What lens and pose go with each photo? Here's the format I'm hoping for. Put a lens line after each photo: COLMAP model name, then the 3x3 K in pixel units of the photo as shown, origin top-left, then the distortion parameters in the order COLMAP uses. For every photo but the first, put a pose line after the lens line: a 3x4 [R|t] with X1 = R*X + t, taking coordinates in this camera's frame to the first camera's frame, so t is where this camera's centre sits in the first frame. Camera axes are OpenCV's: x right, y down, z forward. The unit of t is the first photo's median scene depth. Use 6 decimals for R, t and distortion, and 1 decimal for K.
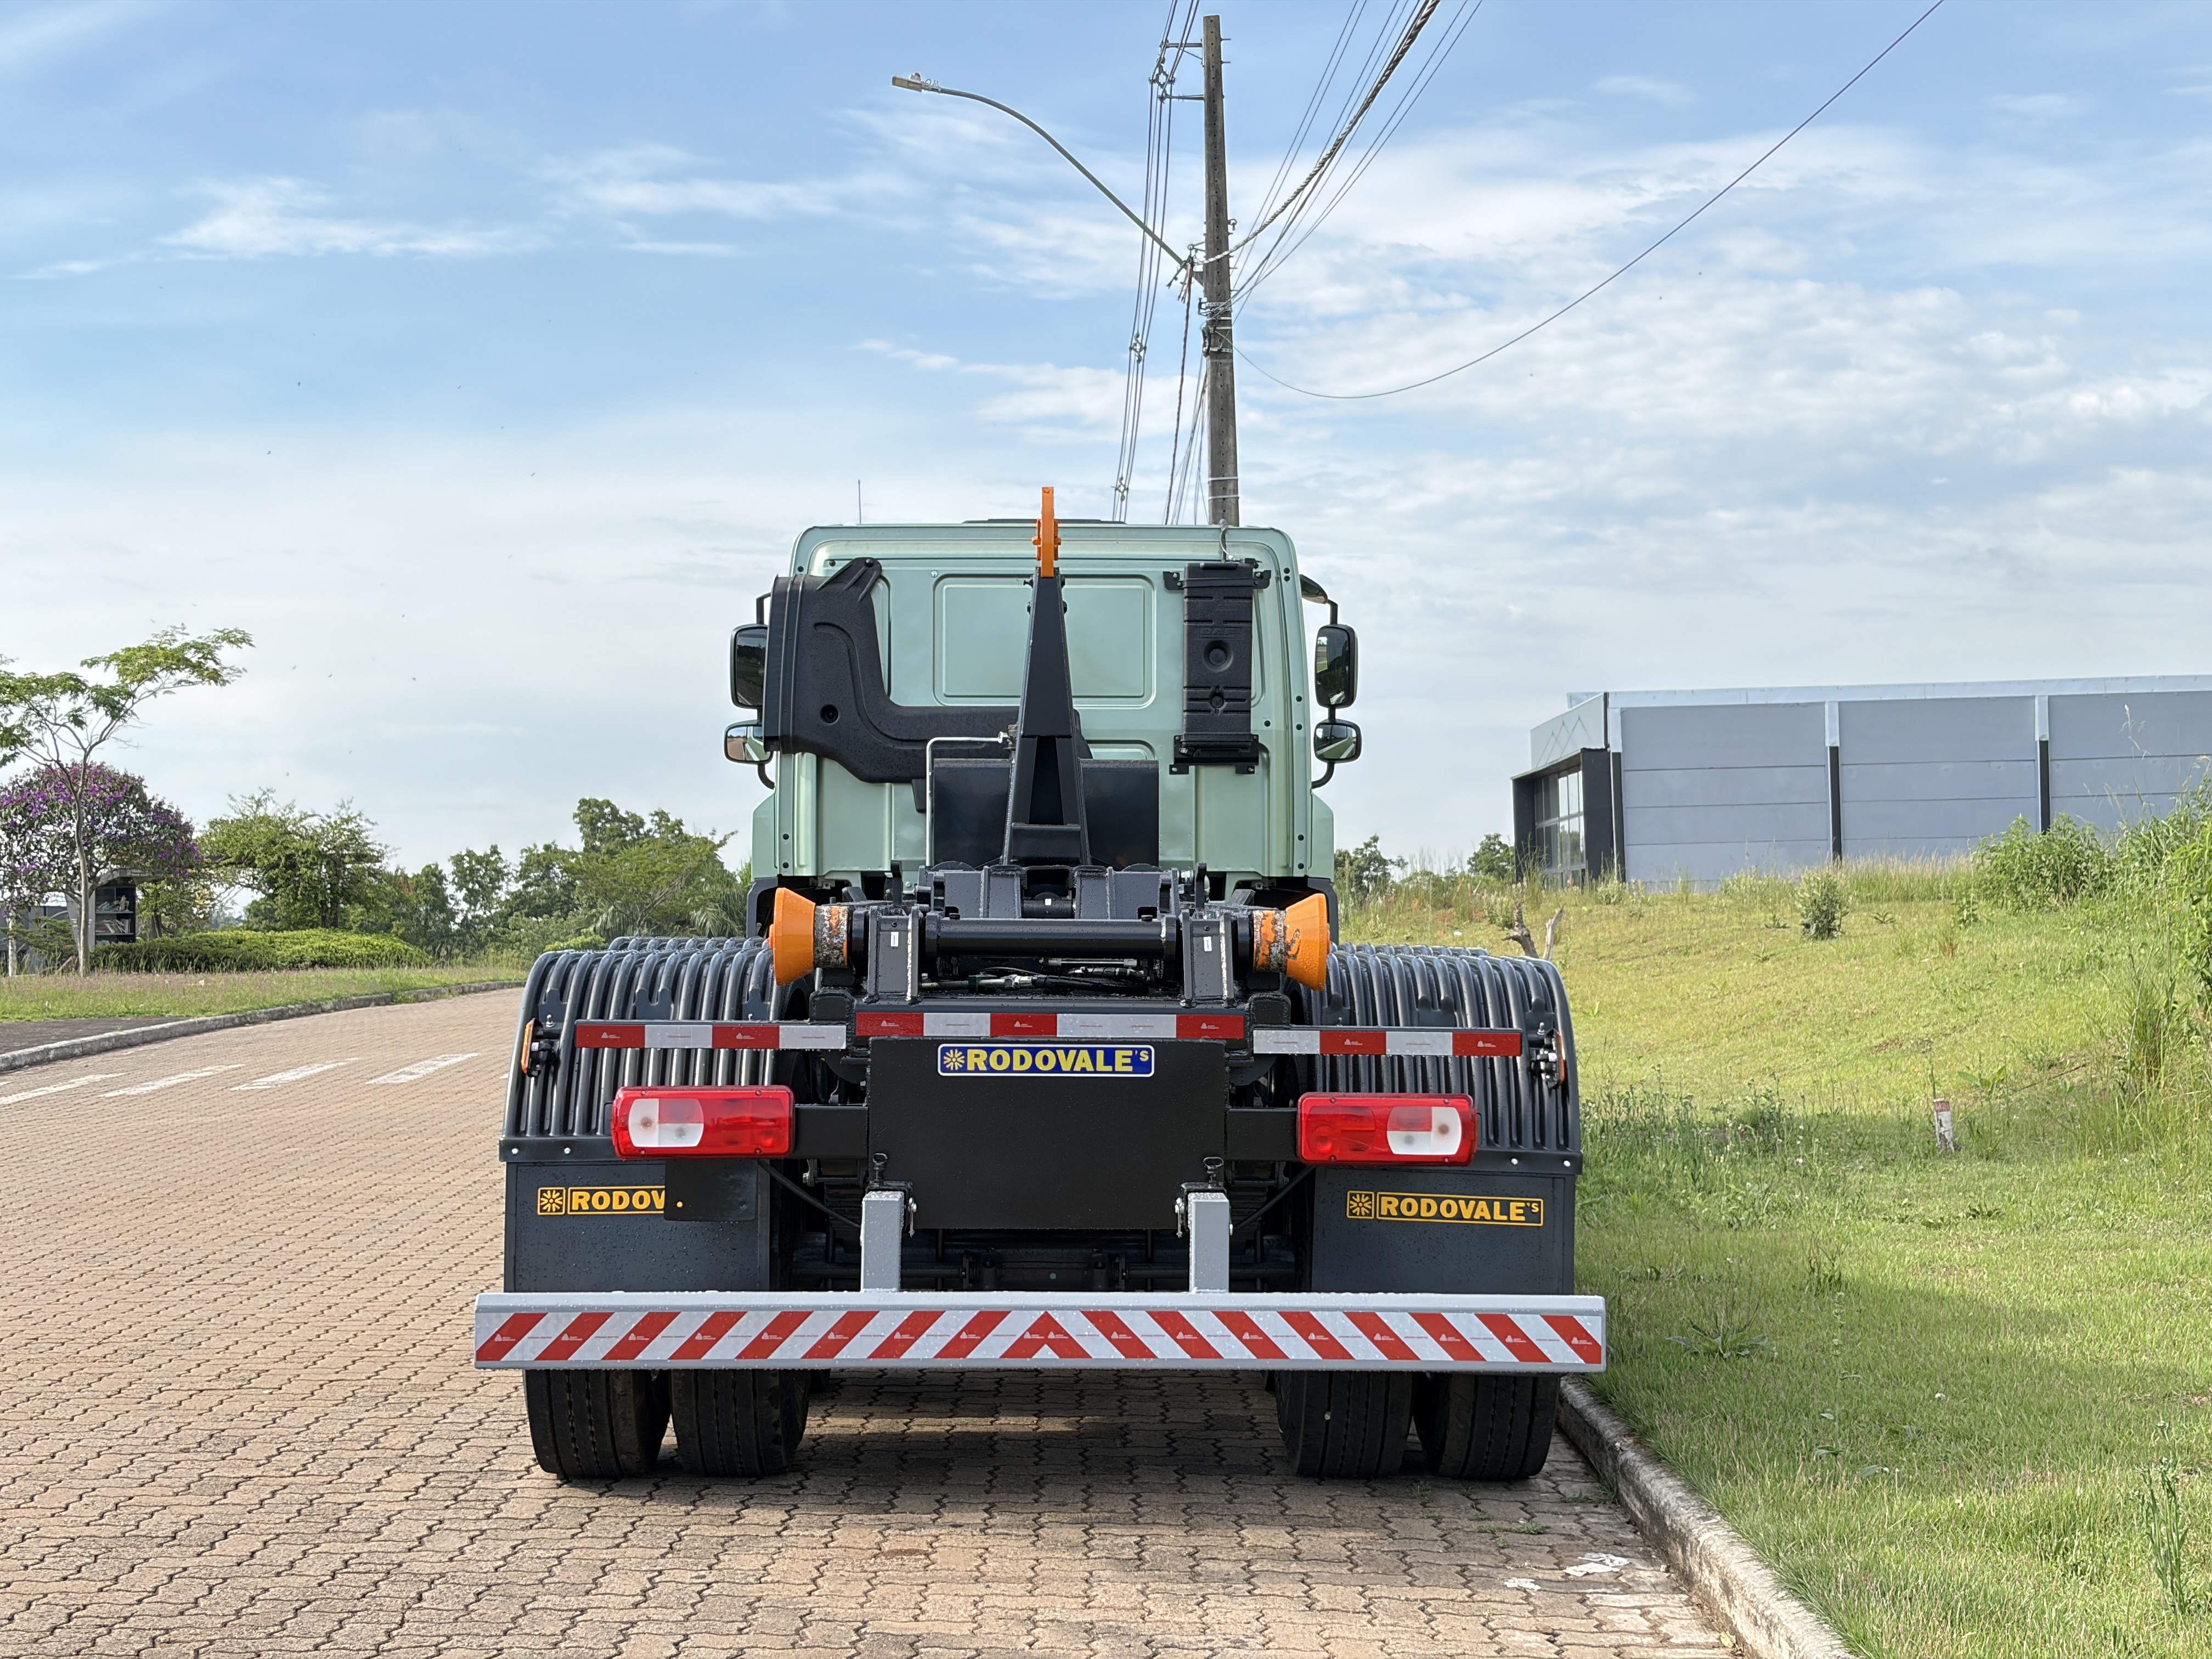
lens RADIAL K [[3320.7, 0, 1103.1], [0, 3320.7, 794.7], [0, 0, 1]] dist [0.245475, -0.001117]
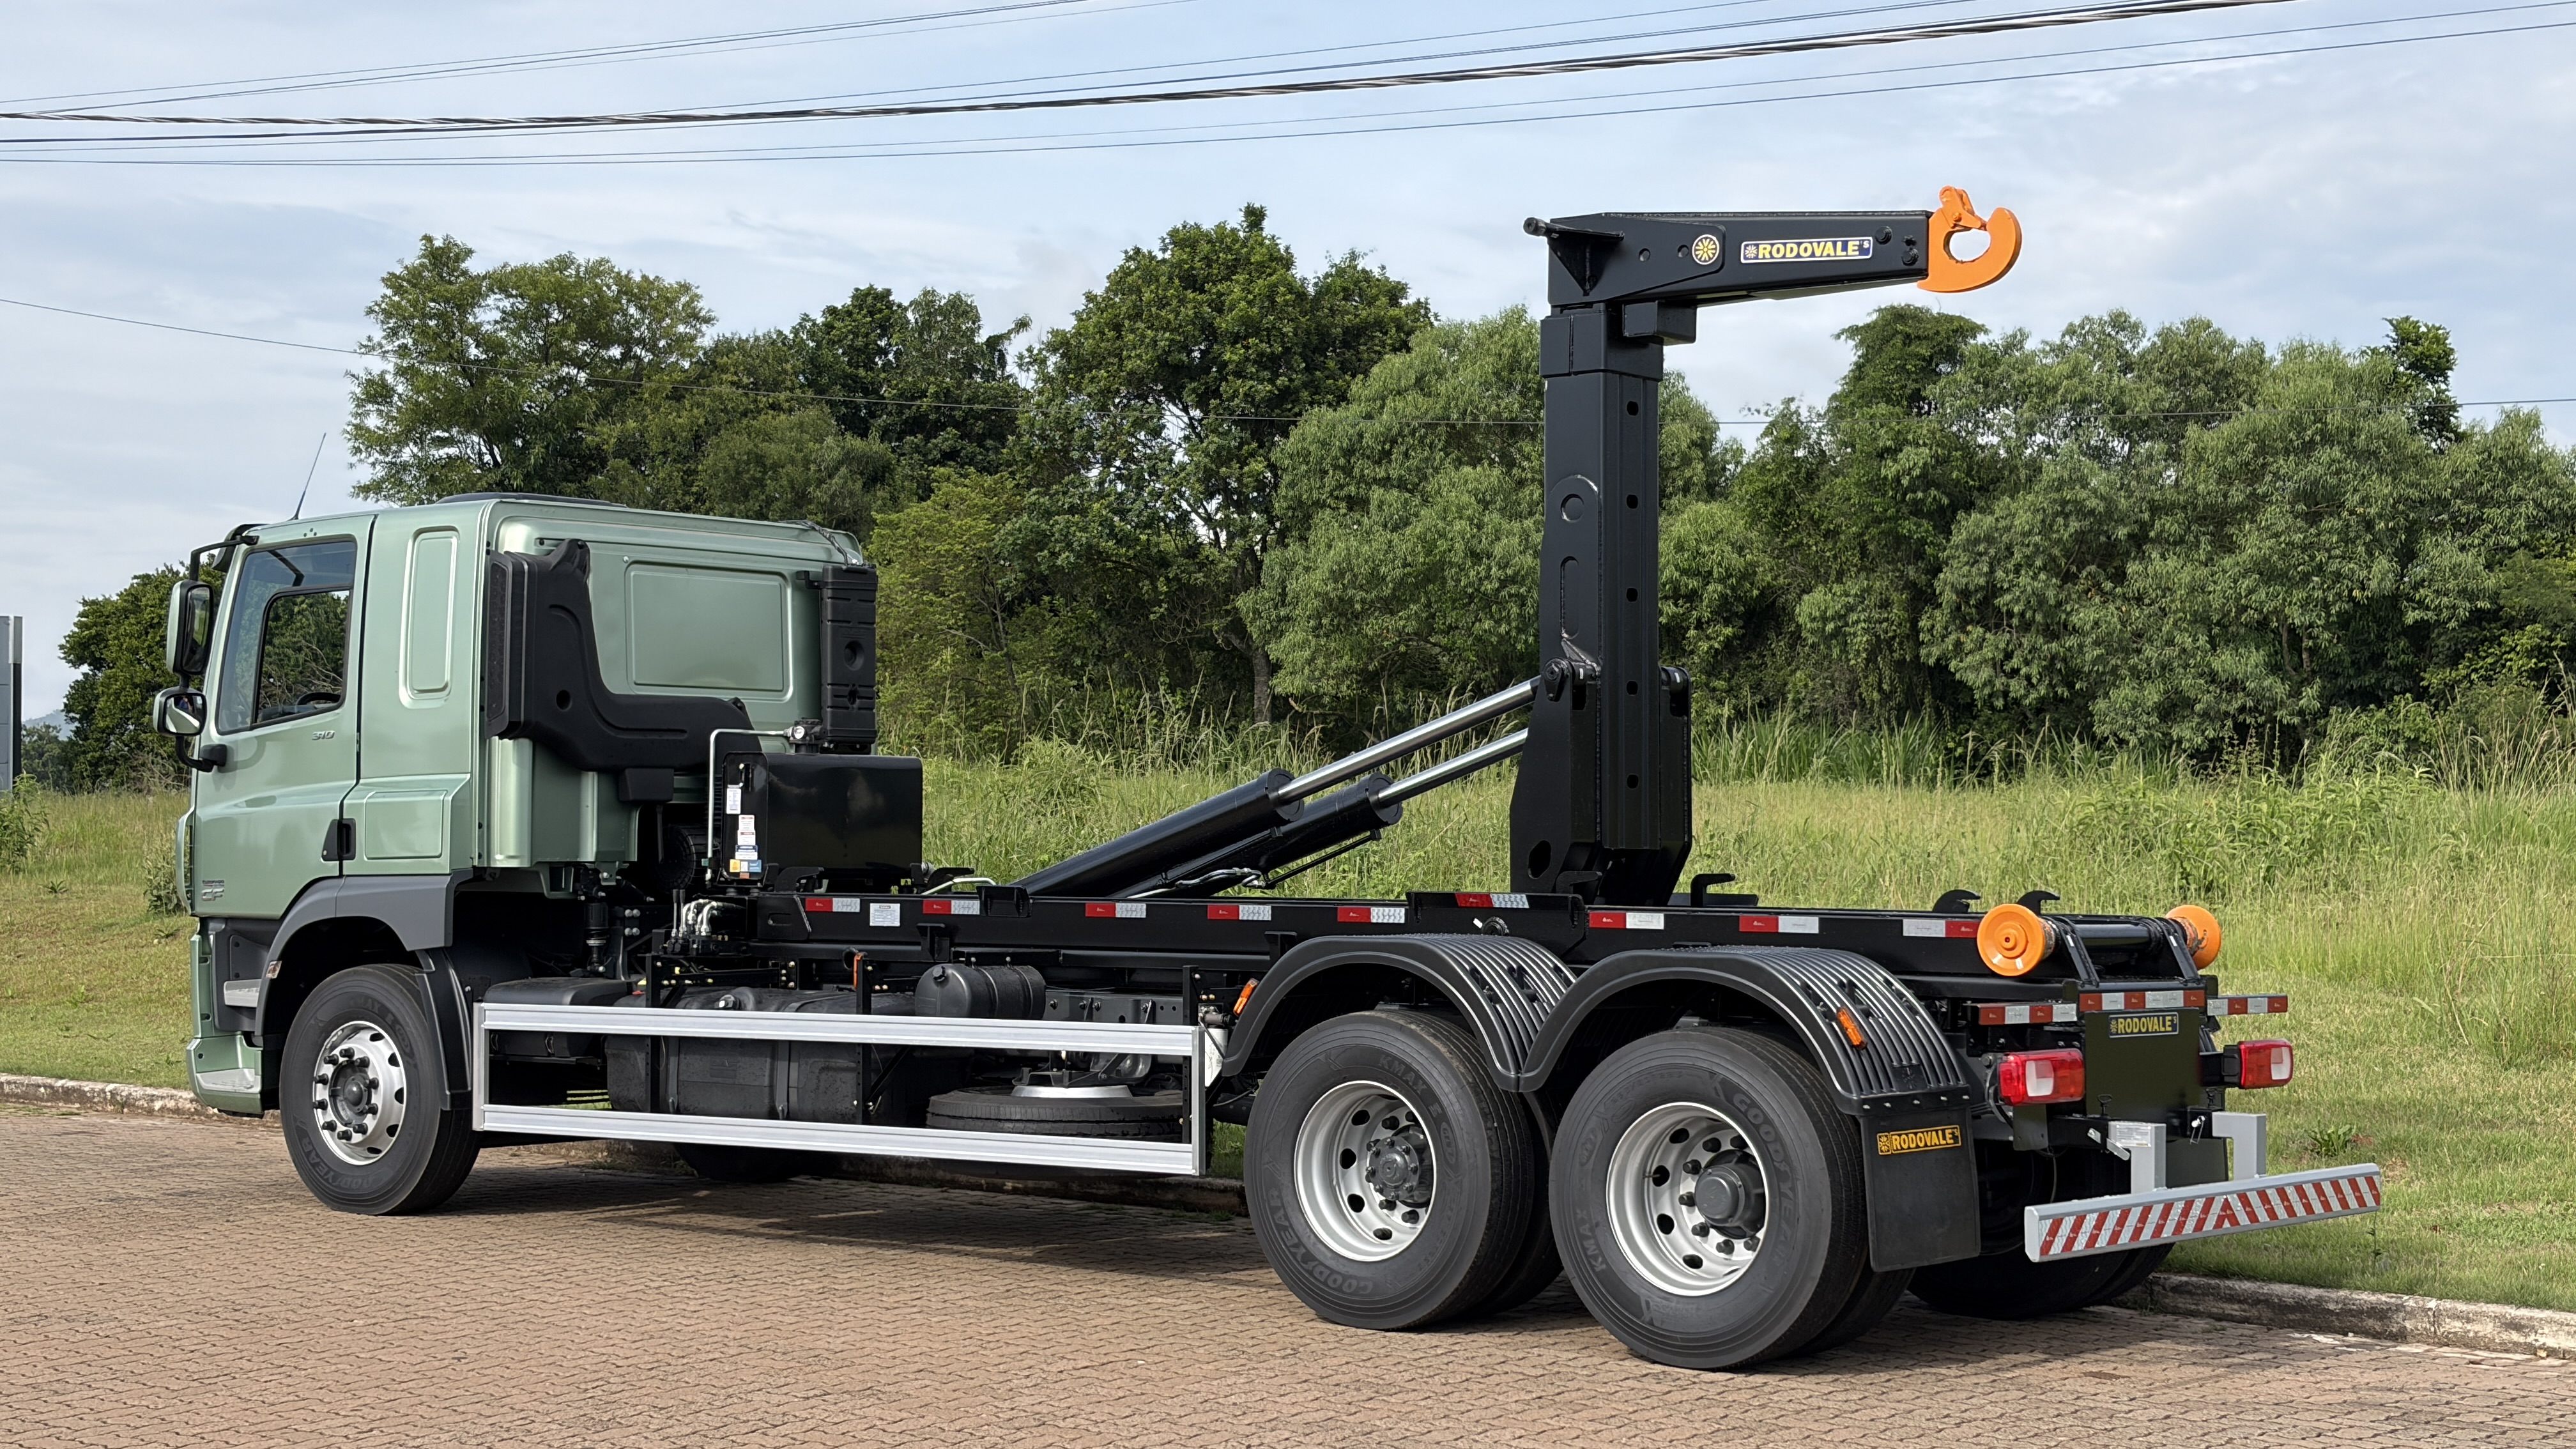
lens RADIAL K [[3850.5, 0, 1295.9], [0, 3850.5, 725.8], [0, 0, 1]] dist [0.261275, -1.091921]
pose [[0.634365, 0.027610, 0.772541, -1.531860], [-0.028861, 0.999511, -0.012024, -0.017453], [-0.772495, -0.014669, 0.634852, 0.225991]]
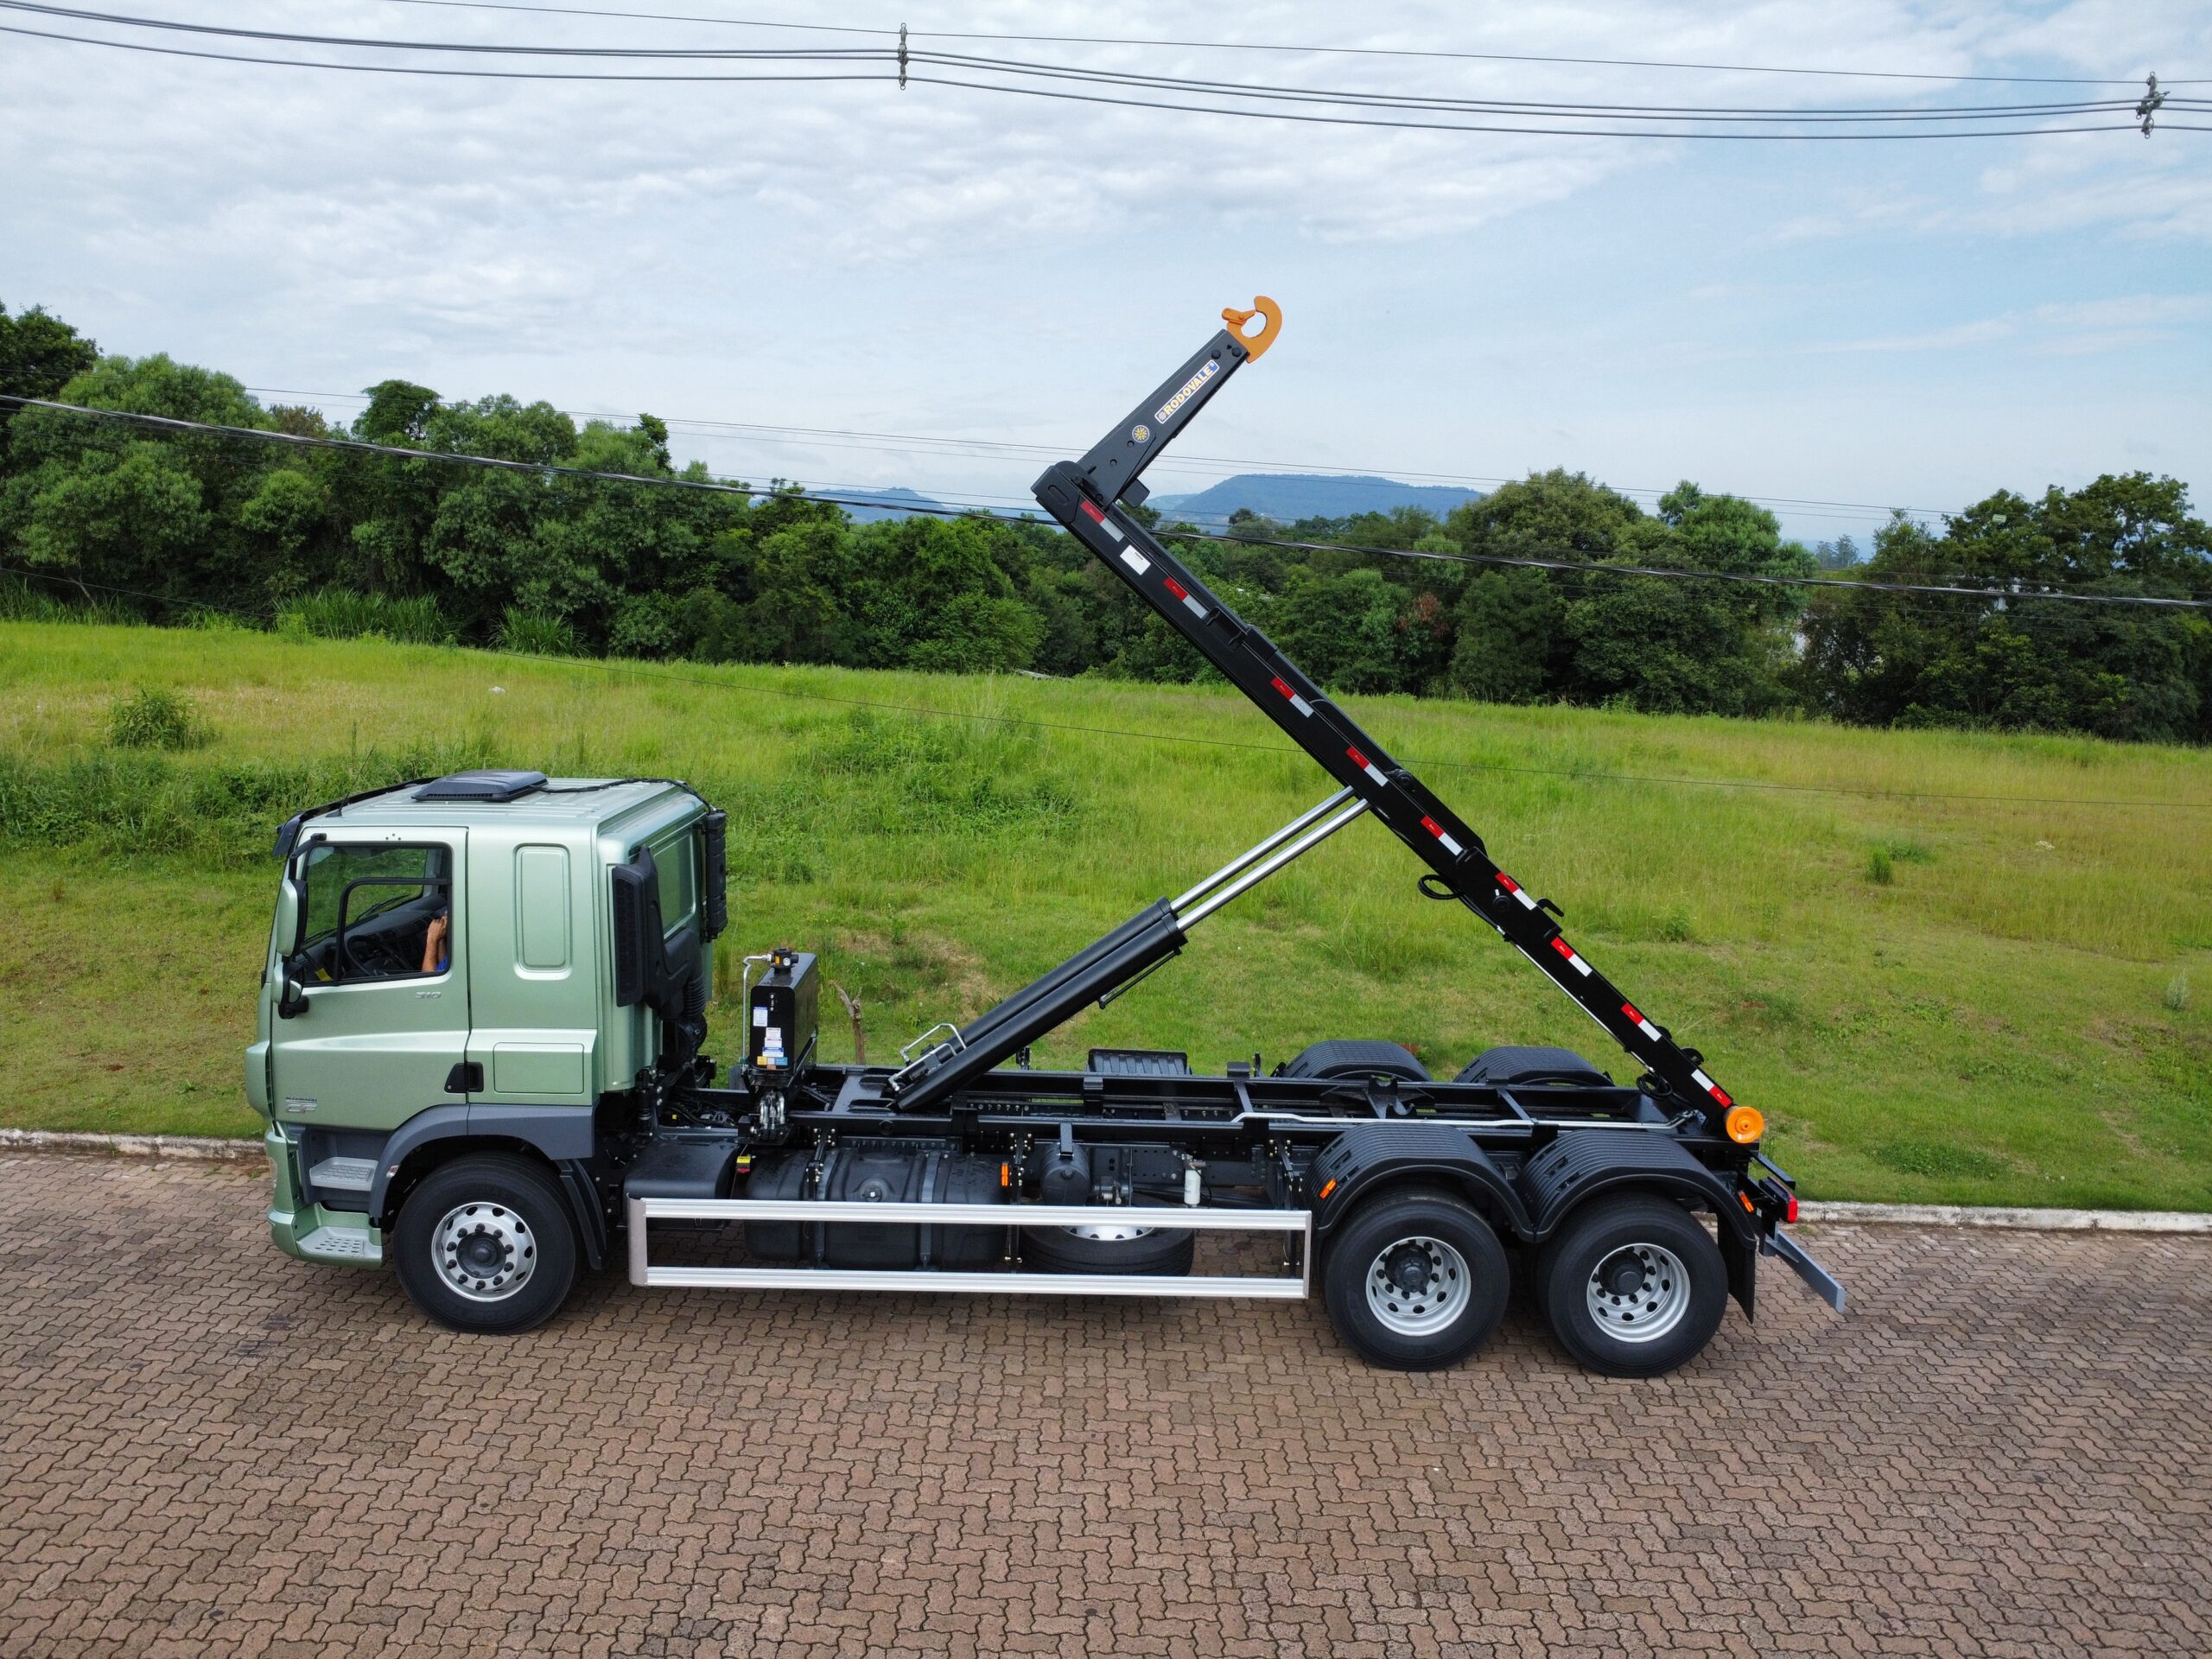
lens RADIAL K [[1600.6, 0, 1098.6], [0, 1600.6, 821.8], [0, 0, 1]] dist [-0.013966, -0.039515]
pose [[-0.000353, -0.139253, 0.990257, -1.333373], [-0.062588, 0.988319, 0.138958, -0.343034], [-0.998039, -0.061929, -0.009065, 1.562404]]
